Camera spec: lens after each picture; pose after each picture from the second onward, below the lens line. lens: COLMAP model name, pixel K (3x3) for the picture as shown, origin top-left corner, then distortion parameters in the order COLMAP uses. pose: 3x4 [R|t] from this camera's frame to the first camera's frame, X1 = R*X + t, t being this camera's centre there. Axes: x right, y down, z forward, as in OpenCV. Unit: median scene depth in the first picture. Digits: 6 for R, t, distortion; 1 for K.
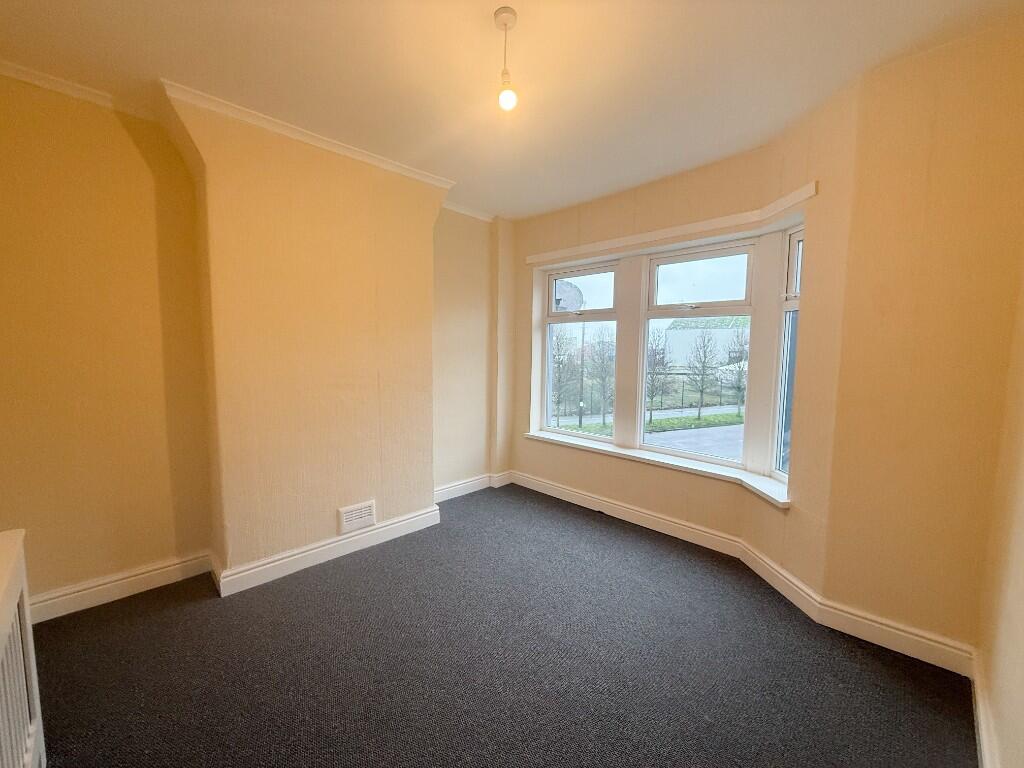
lens RADIAL K [[409.4, 0, 512.0], [0, 409.4, 384.0], [0, 0, 1]] dist [0.000418, -0.000018]
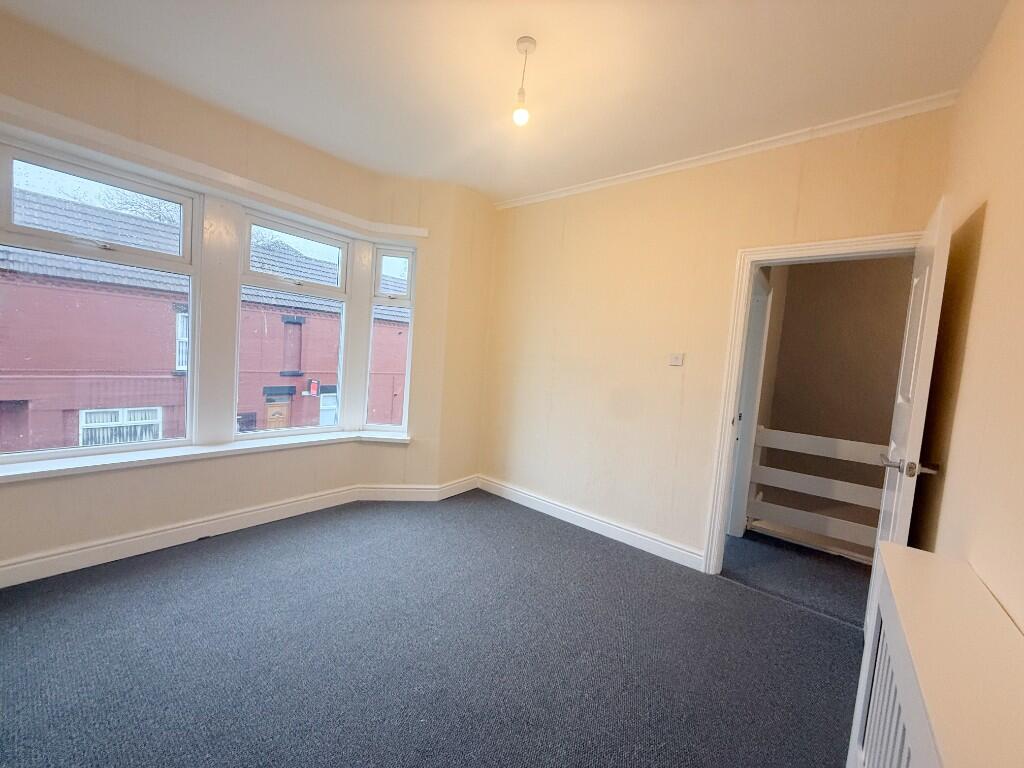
lens RADIAL K [[409.4, 0, 512.0], [0, 409.4, 384.0], [0, 0, 1]] dist [0.000418, -0.000018]
pose [[-0.093582, -0.106127, 0.989939, -0.716408], [-0.009116, 0.994352, 0.105739, -0.064239], [-0.995570, 0.000871, -0.094020, 0.673995]]
